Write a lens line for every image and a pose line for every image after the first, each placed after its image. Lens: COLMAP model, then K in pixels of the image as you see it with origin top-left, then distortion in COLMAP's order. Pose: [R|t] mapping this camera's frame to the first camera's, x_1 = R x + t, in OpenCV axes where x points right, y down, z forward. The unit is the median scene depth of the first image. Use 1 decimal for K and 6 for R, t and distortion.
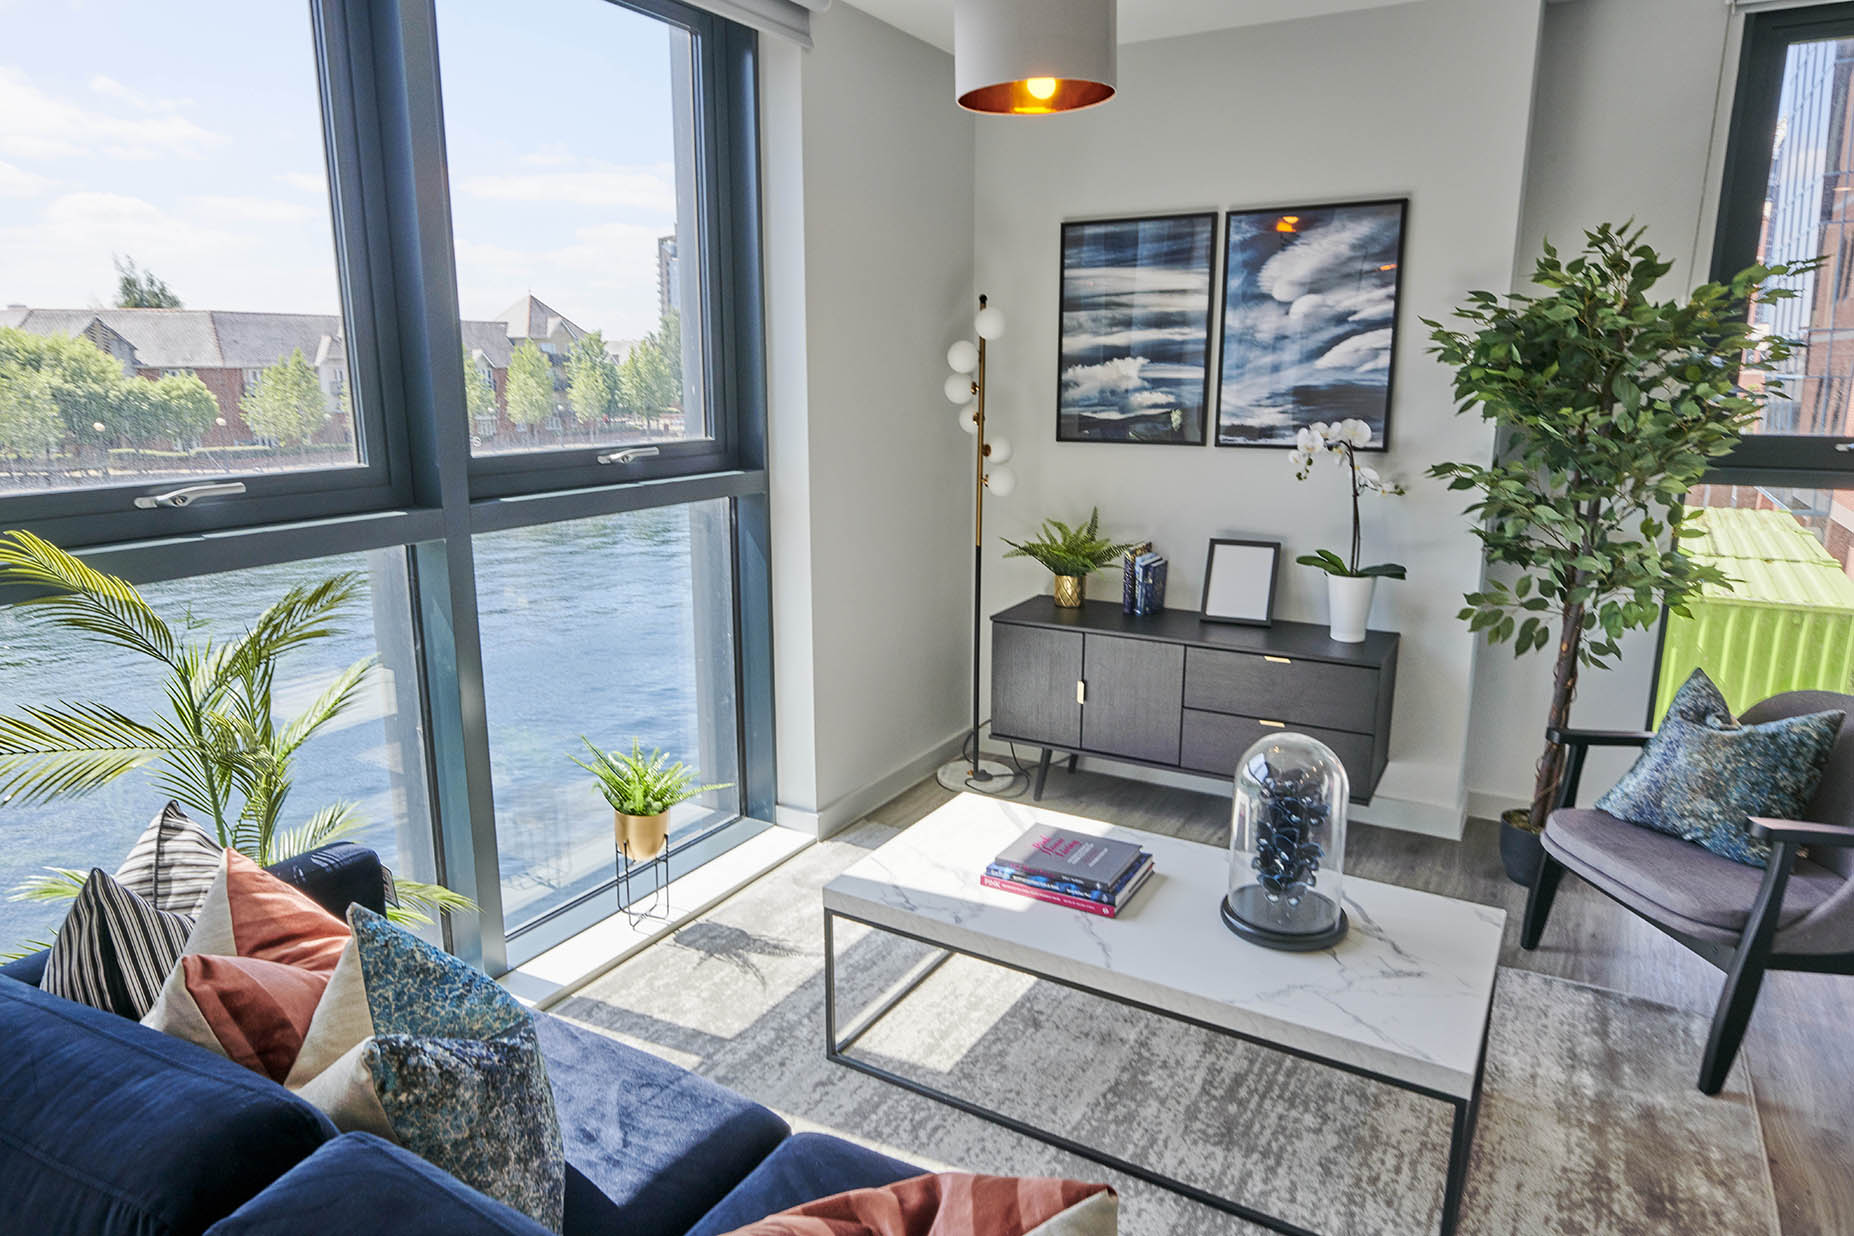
lens RADIAL K [[1145.0, 0, 954.2], [0, 1145.0, 635.1], [0, 0, 1]] dist [0.003964, -0.001273]
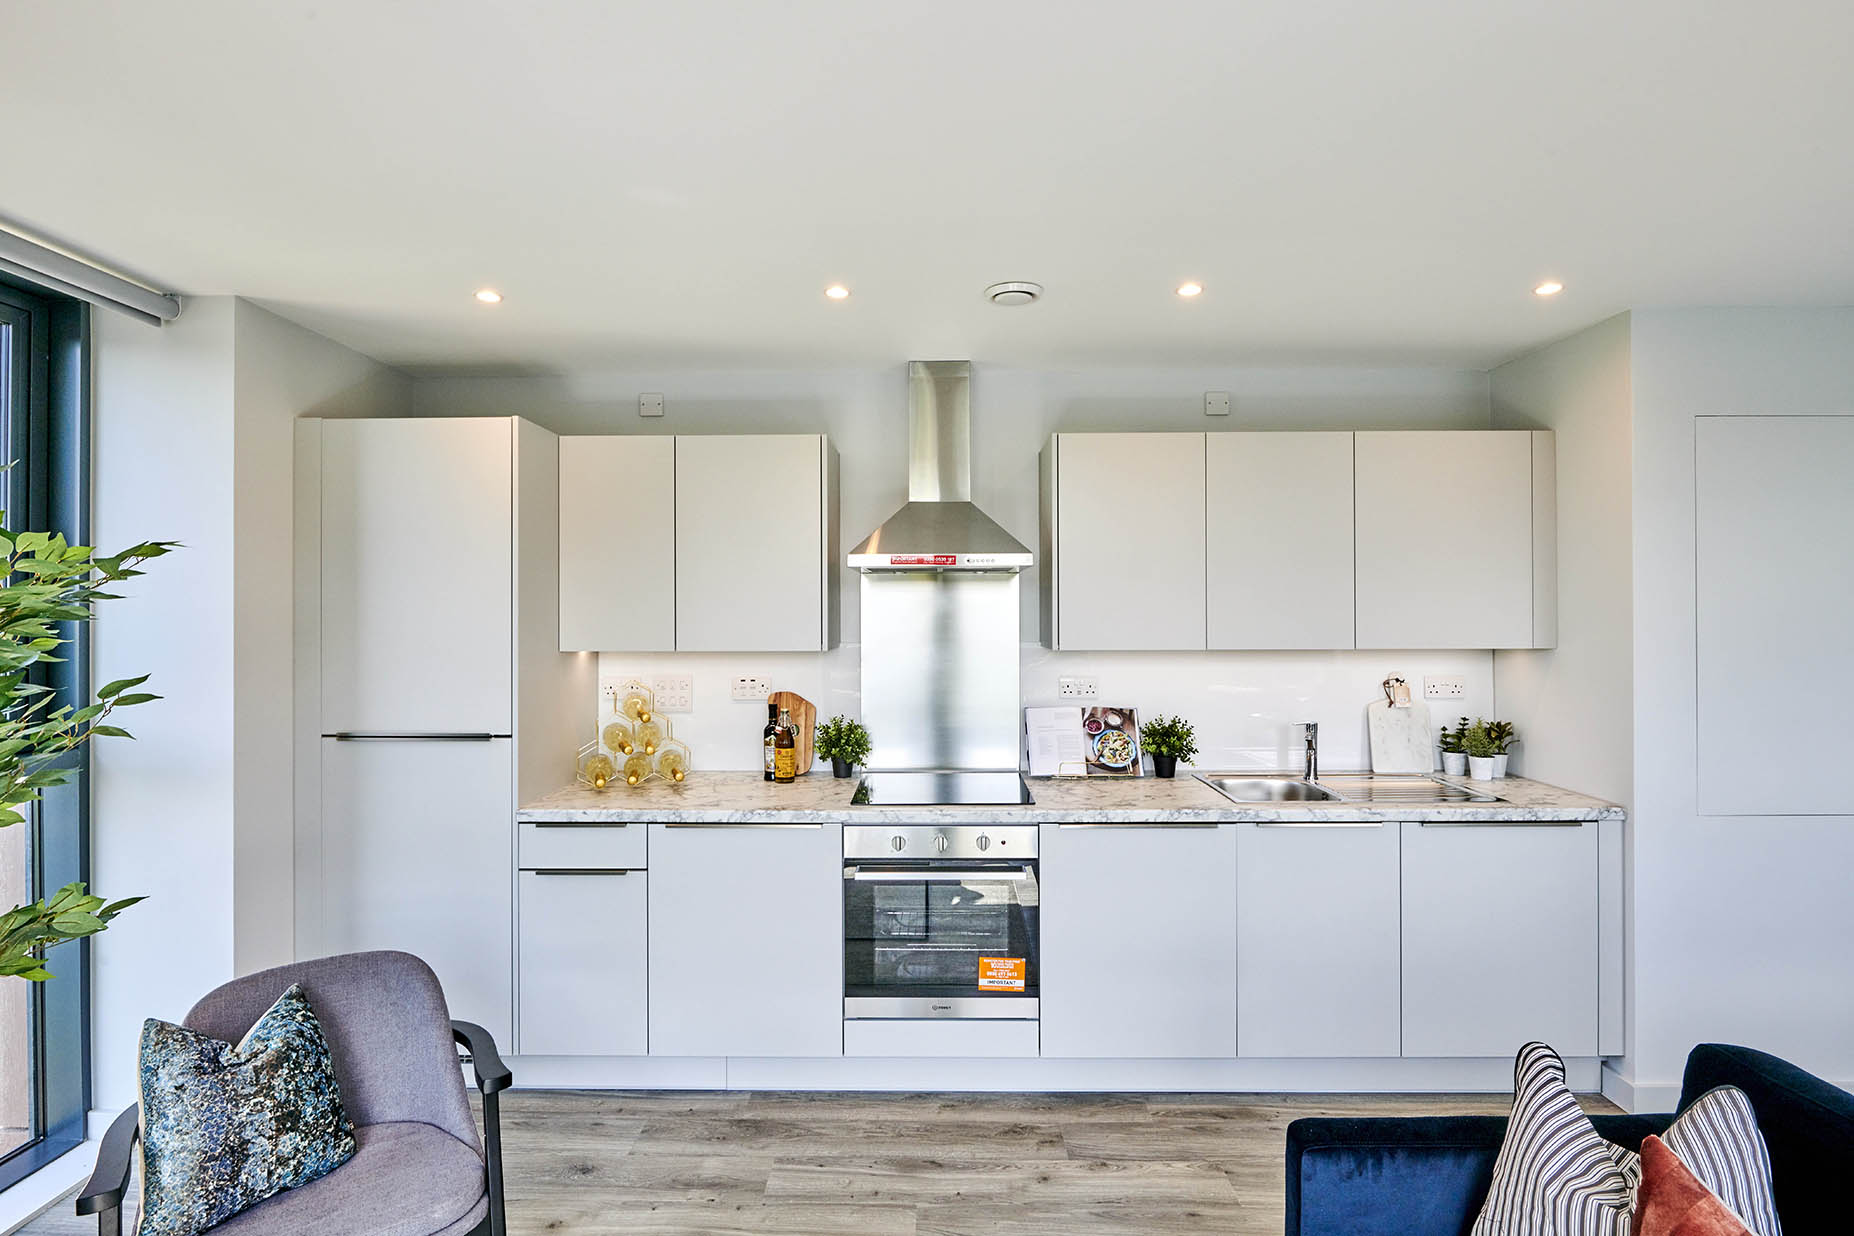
lens RADIAL K [[877.5, 0, 935.8], [0, 877.5, 625.0], [0, 0, 1]] dist [0.006451, -0.001777]
pose [[-0.477622, -0.005447, 0.878548, -0.133478], [0.199010, 0.973318, 0.114226, -0.169397], [-0.855729, 0.229397, -0.463794, 0.629542]]
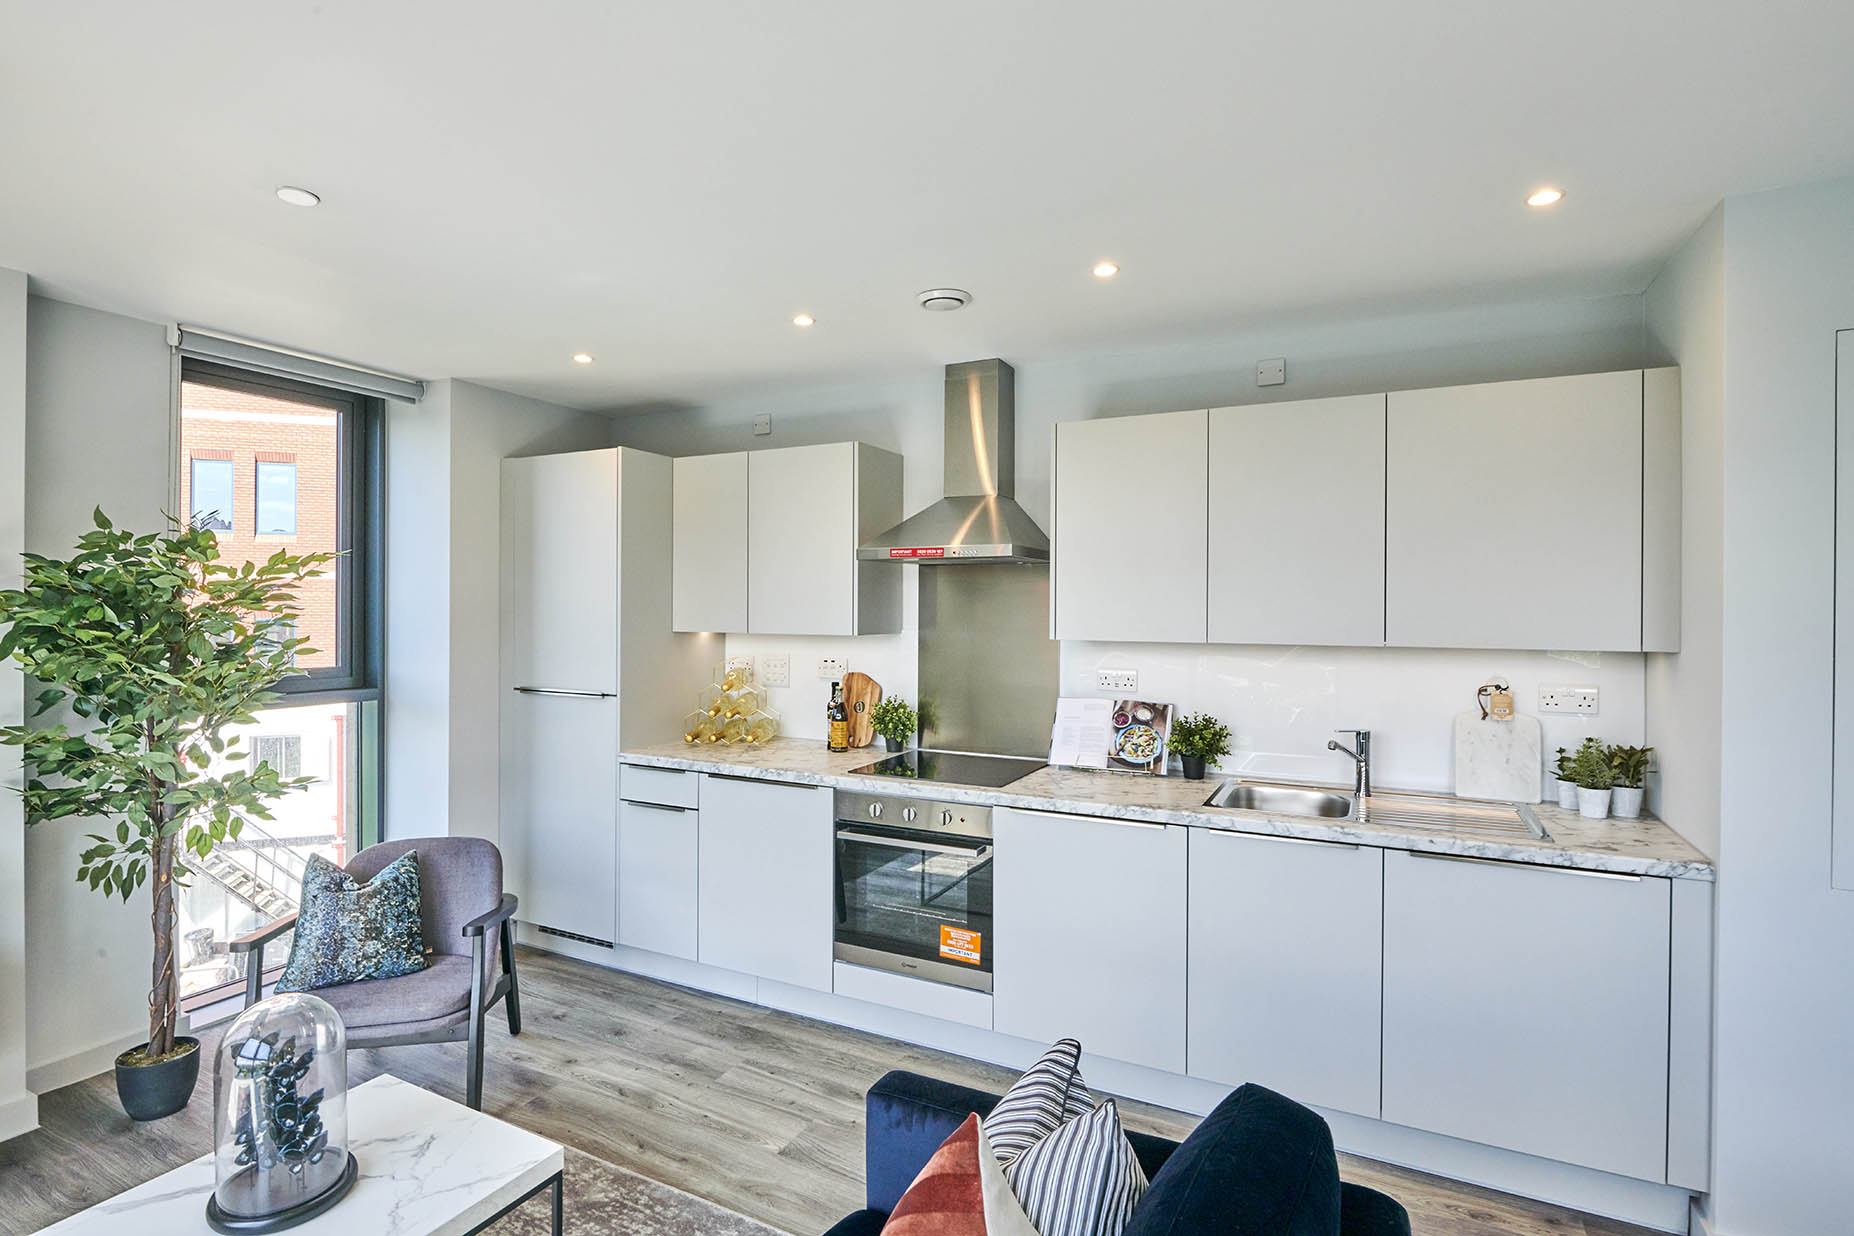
lens RADIAL K [[907.9, 0, 916.9], [0, 907.9, 623.7], [0, 0, 1]] dist [0.015363, -0.000931]
pose [[-0.041860, -0.018957, 0.998944, -0.337072], [0.218211, 0.975510, 0.027656, -0.086408], [-0.975003, 0.219138, -0.036699, 0.266878]]
